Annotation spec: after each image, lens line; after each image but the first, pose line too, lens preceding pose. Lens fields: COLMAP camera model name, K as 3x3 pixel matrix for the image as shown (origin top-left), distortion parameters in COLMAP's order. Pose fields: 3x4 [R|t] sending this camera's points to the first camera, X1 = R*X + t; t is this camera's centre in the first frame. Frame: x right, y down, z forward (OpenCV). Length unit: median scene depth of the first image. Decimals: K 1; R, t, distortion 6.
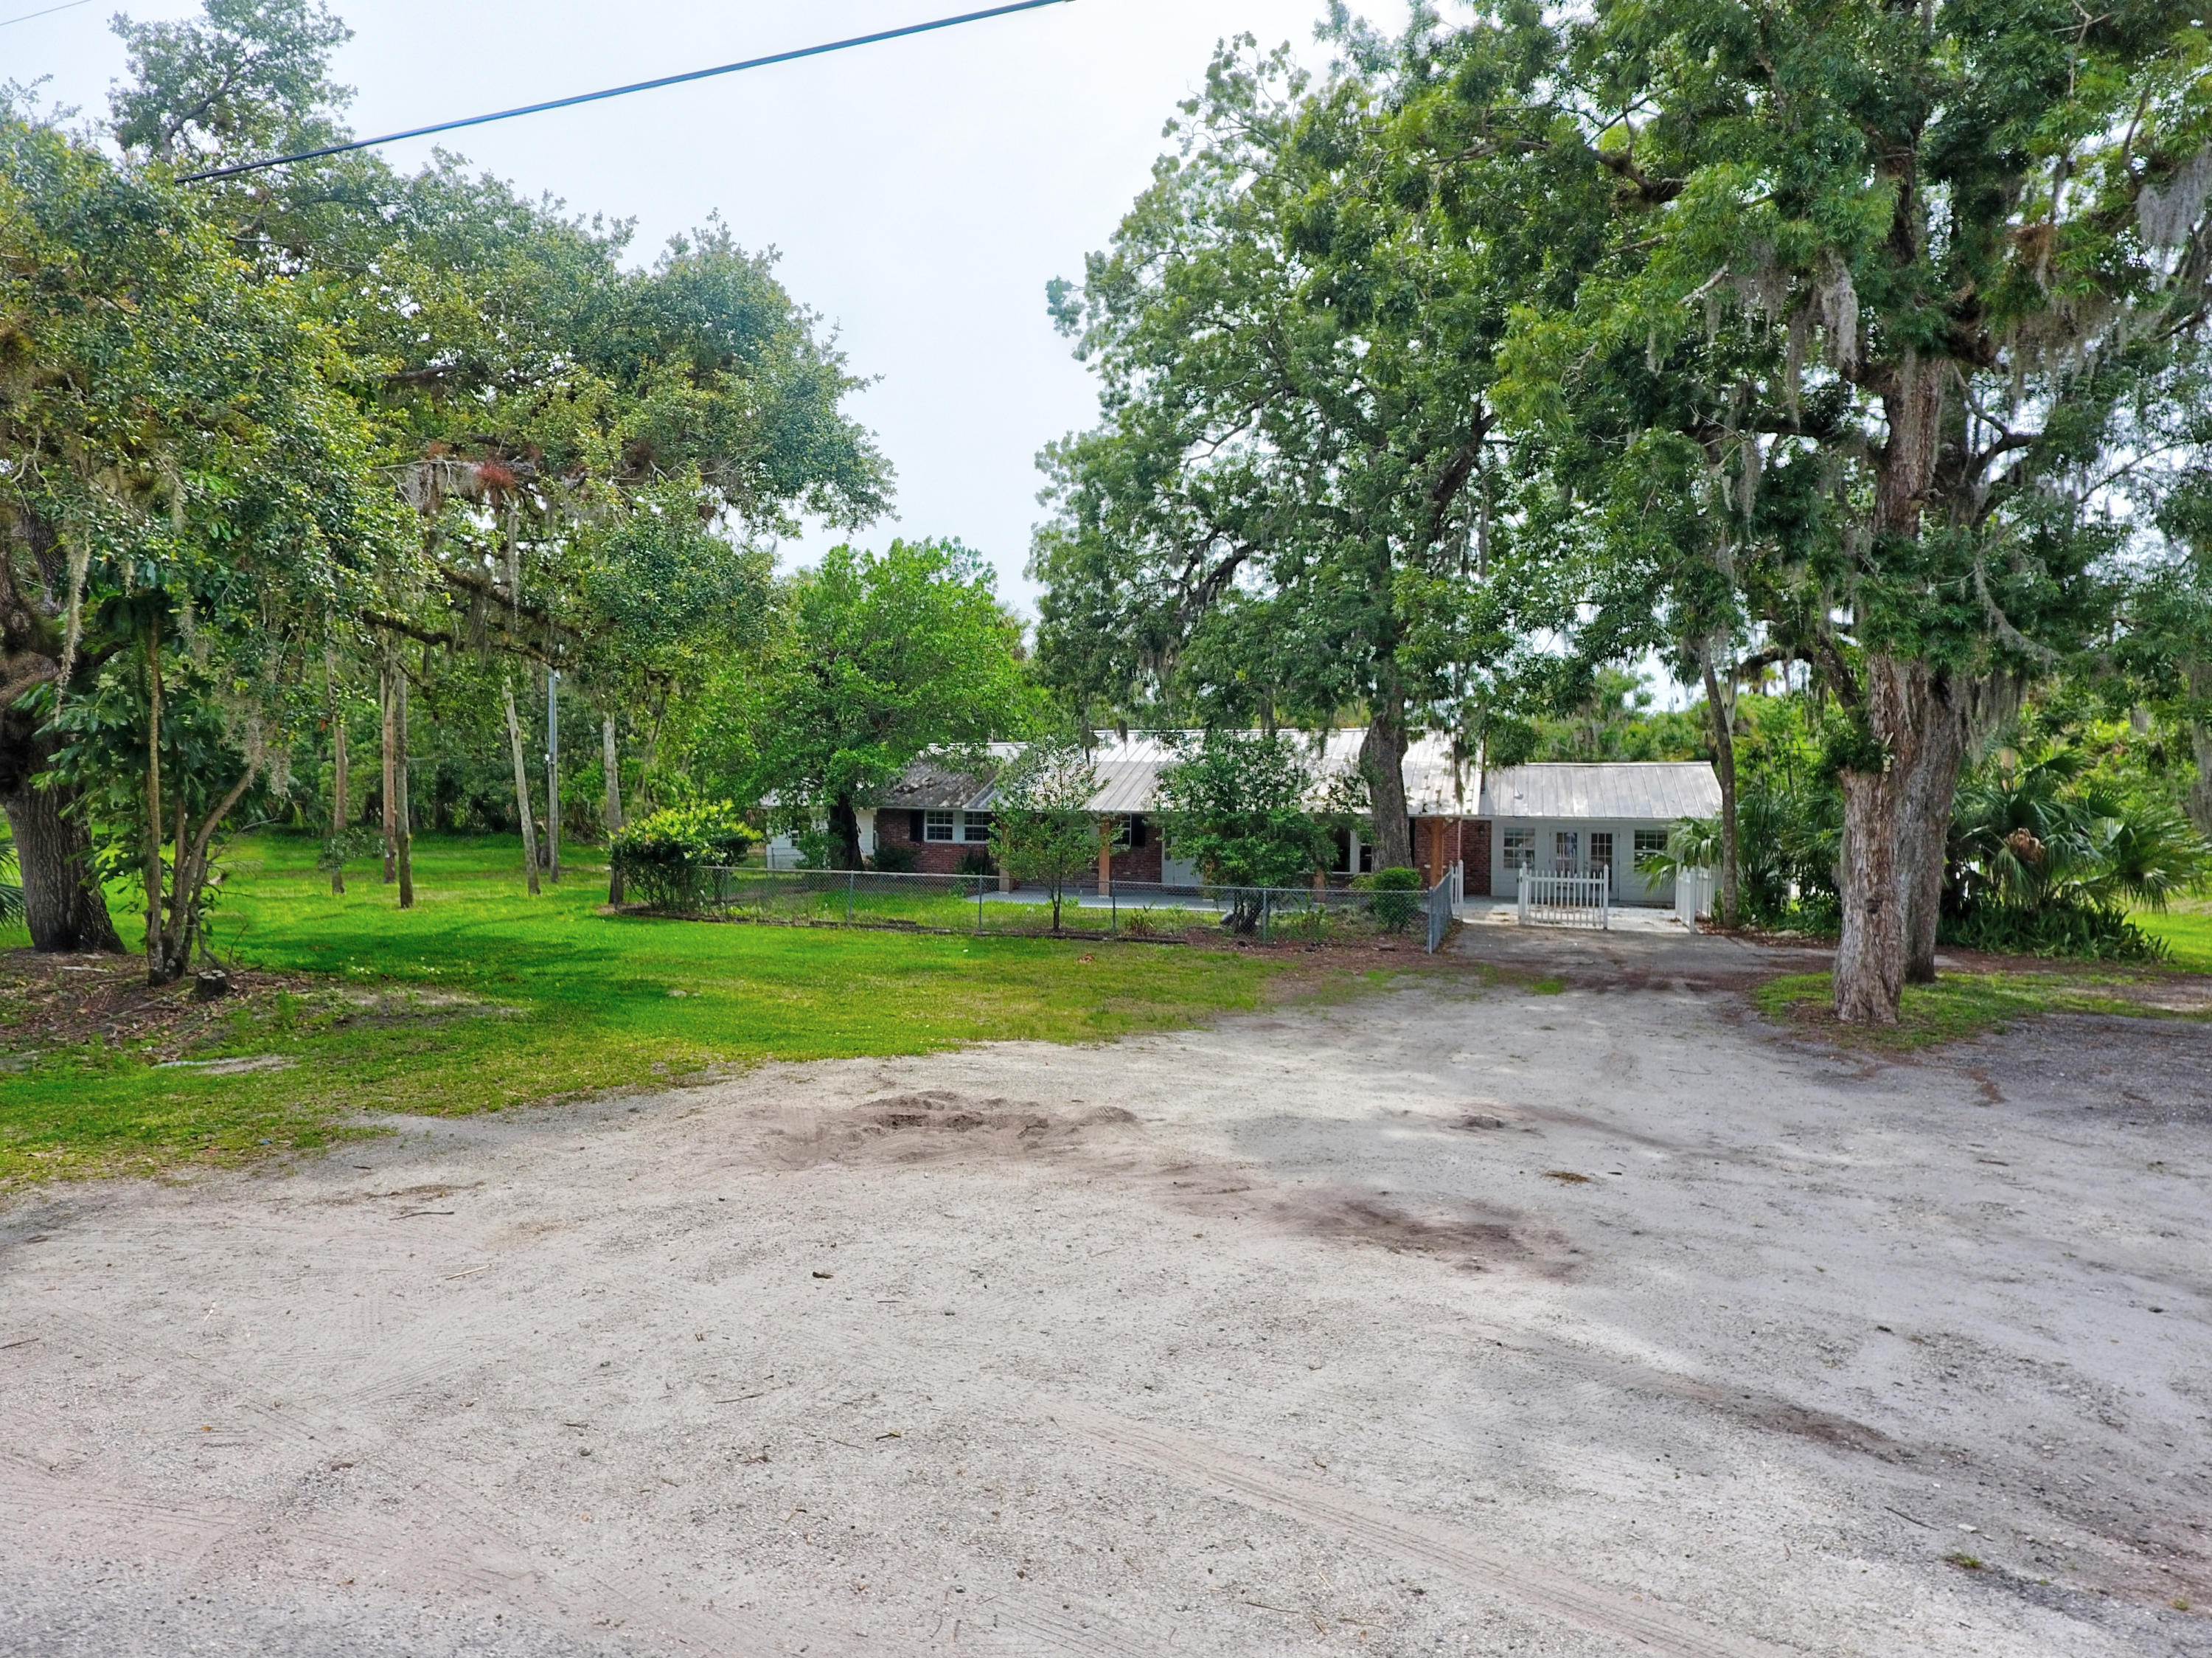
lens RADIAL K [[1298.1, 0, 1098.2], [0, 1298.1, 825.0], [0, 0, 1]] dist [-0.001337, 0.000363]
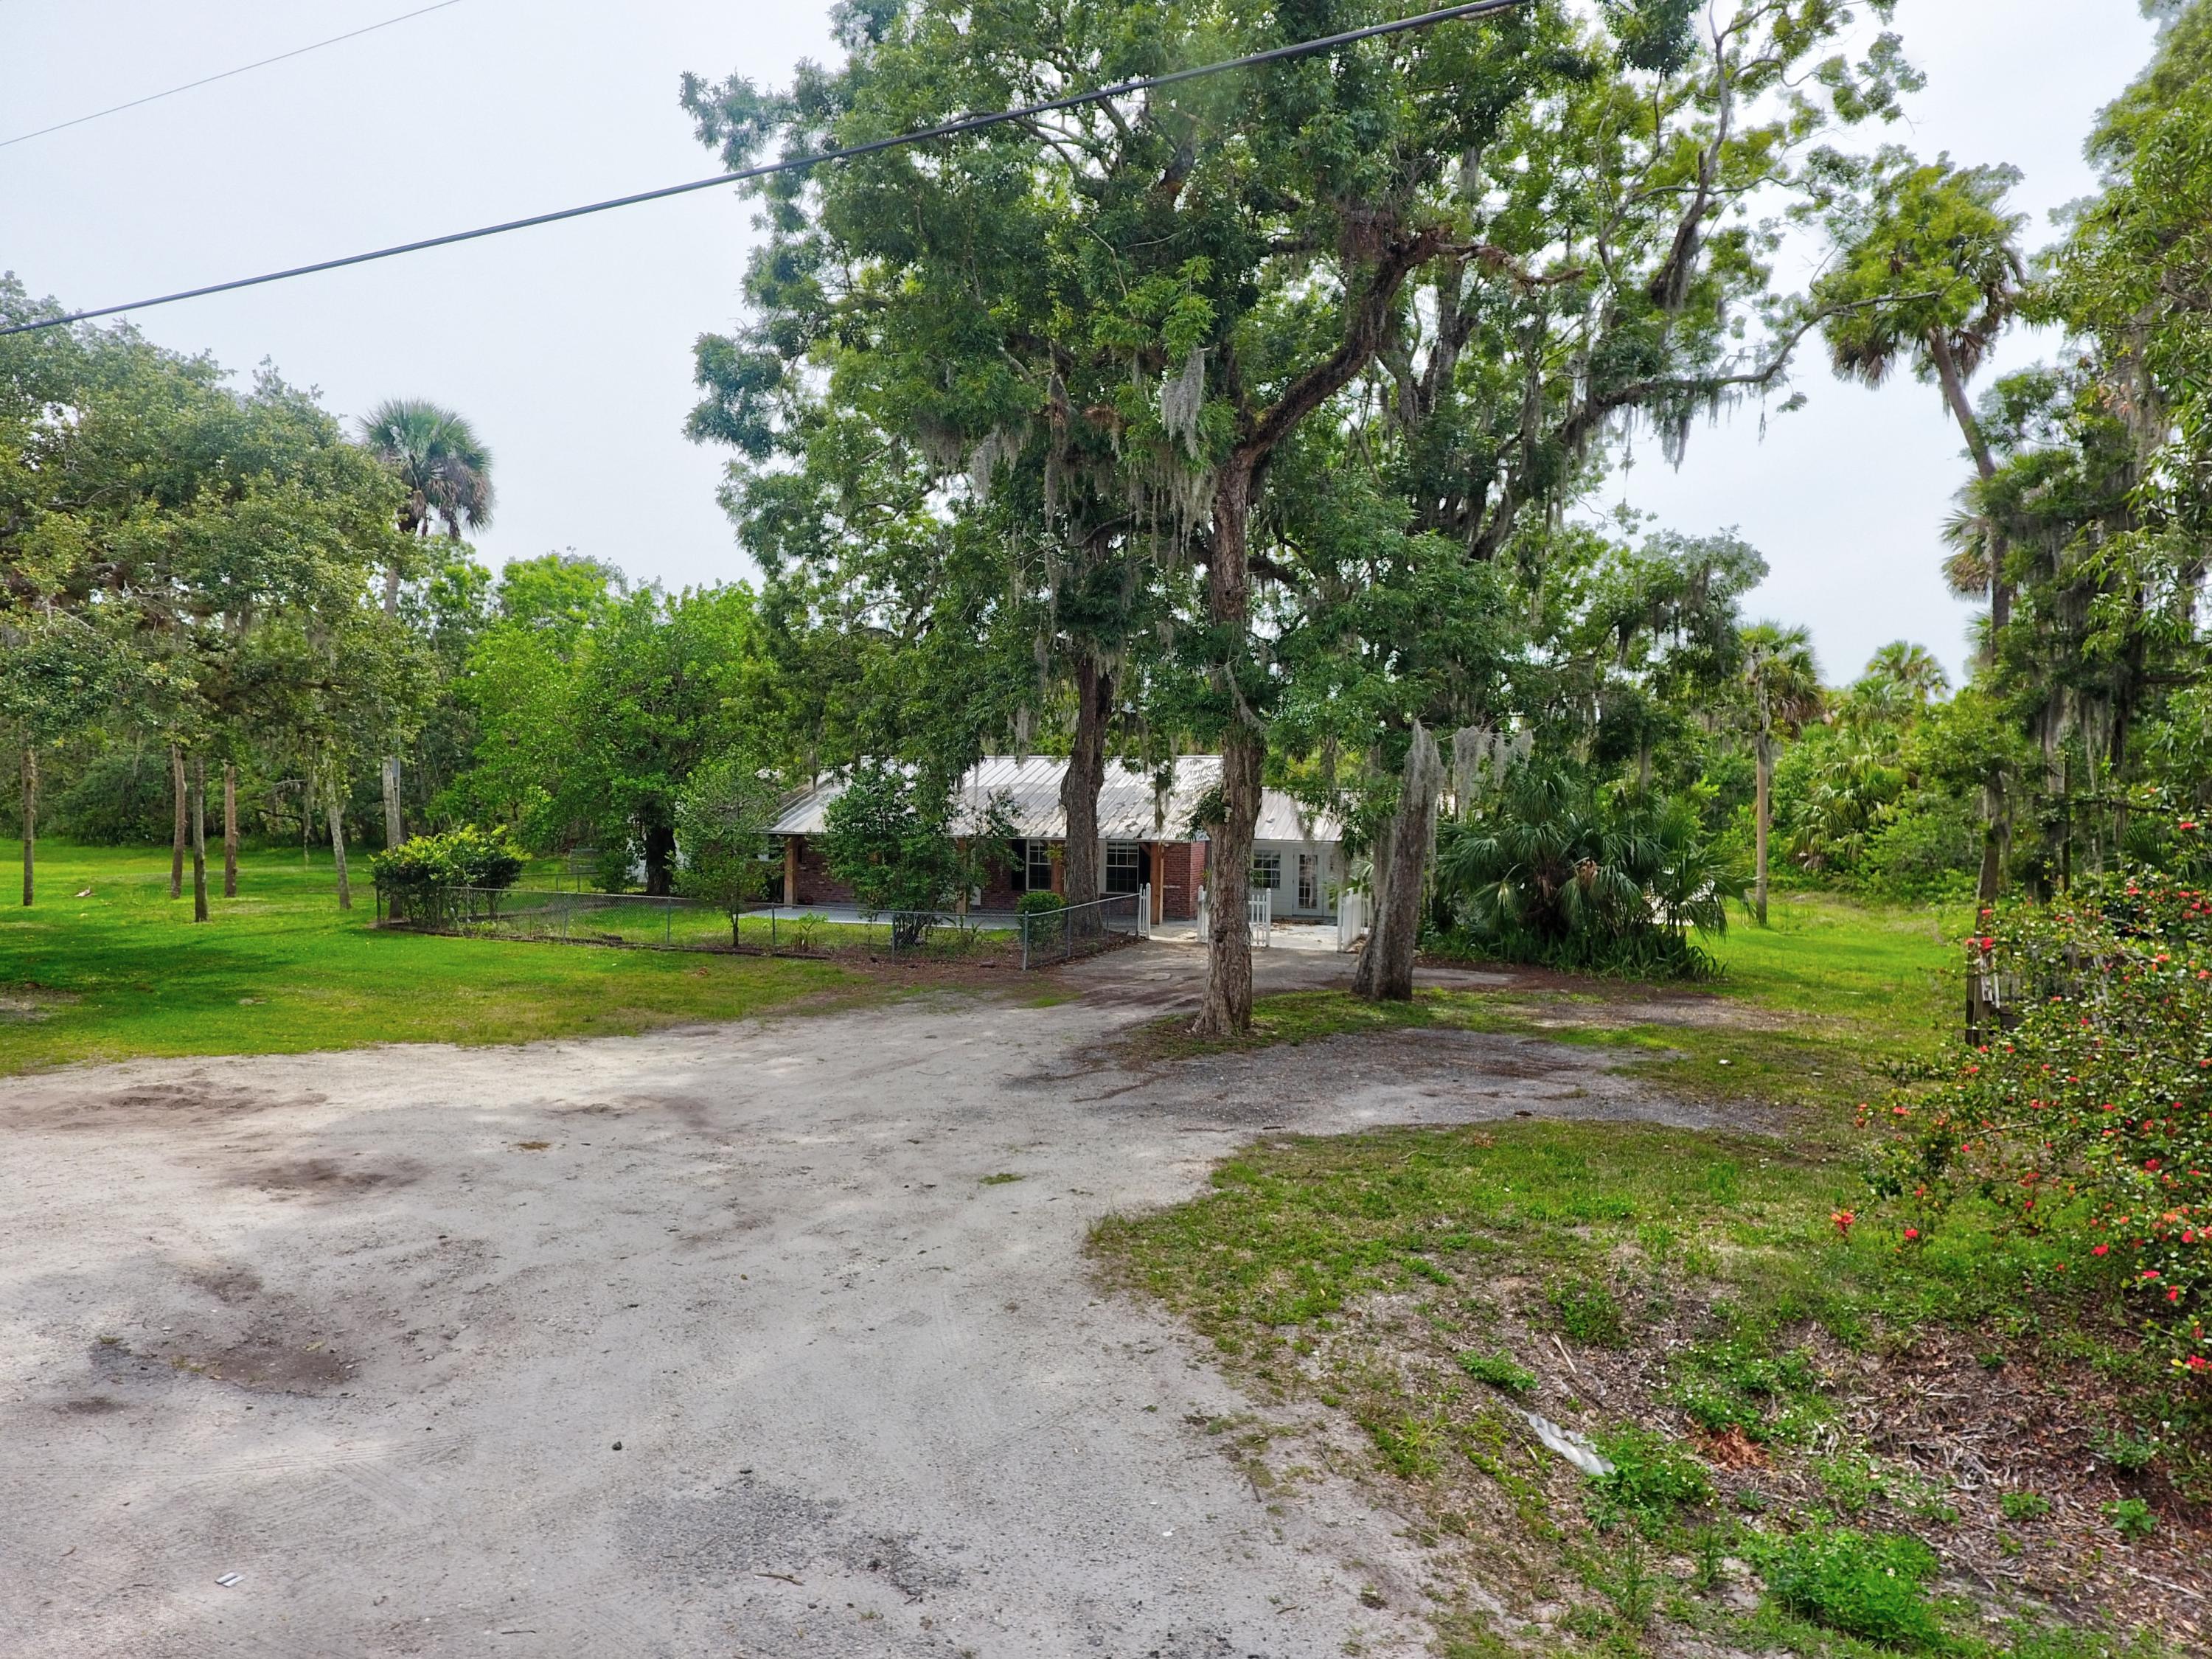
lens RADIAL K [[1297.9, 0, 1098.2], [0, 1297.9, 831.8], [0, 0, 1]] dist [-0.001337, 0.000363]
pose [[0.999469, 0.003083, -0.032437, 0.408621], [-0.003053, 0.999995, 0.000988, -0.025485], [0.032440, -0.000889, 0.999473, -0.141318]]
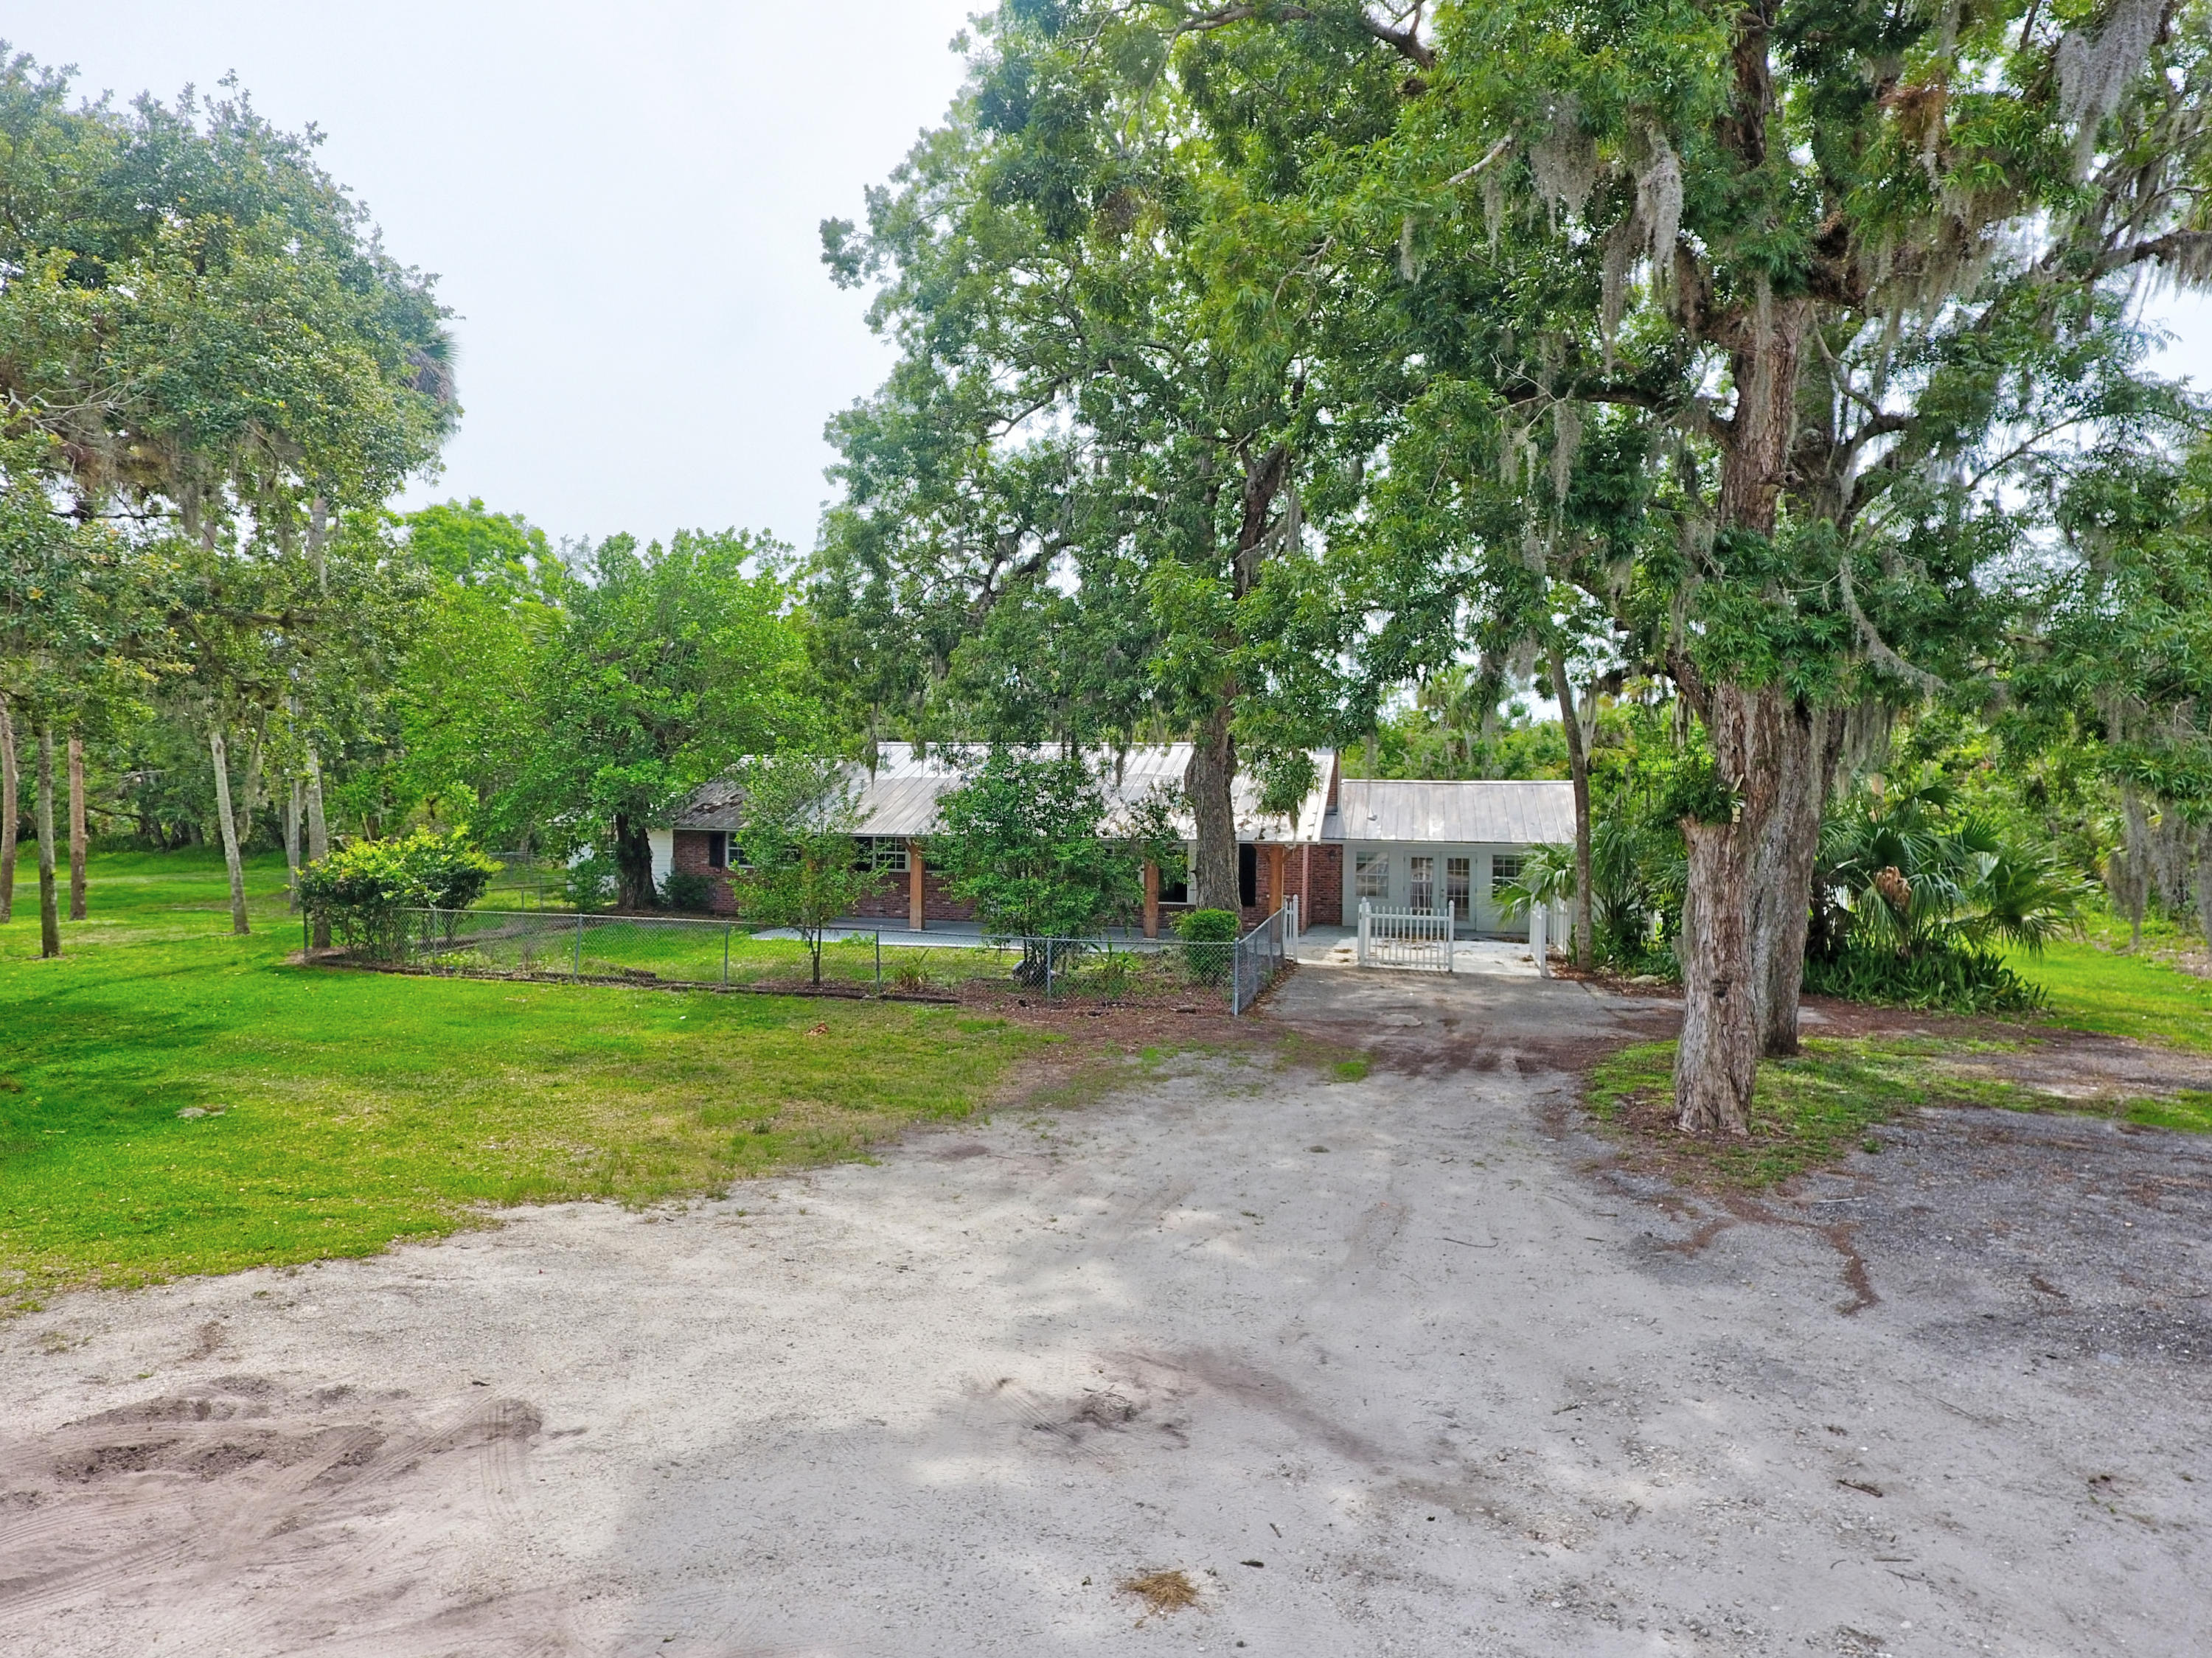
lens RADIAL K [[1297.8, 0, 1099.1], [0, 1297.8, 831.1], [0, 0, 1]] dist [-0.001337, 0.000363]
pose [[0.997414, -0.000143, 0.071871, 0.119322], [-0.000128, 0.999993, 0.003764, -0.029524], [-0.071871, -0.003763, 0.997407, 0.172642]]
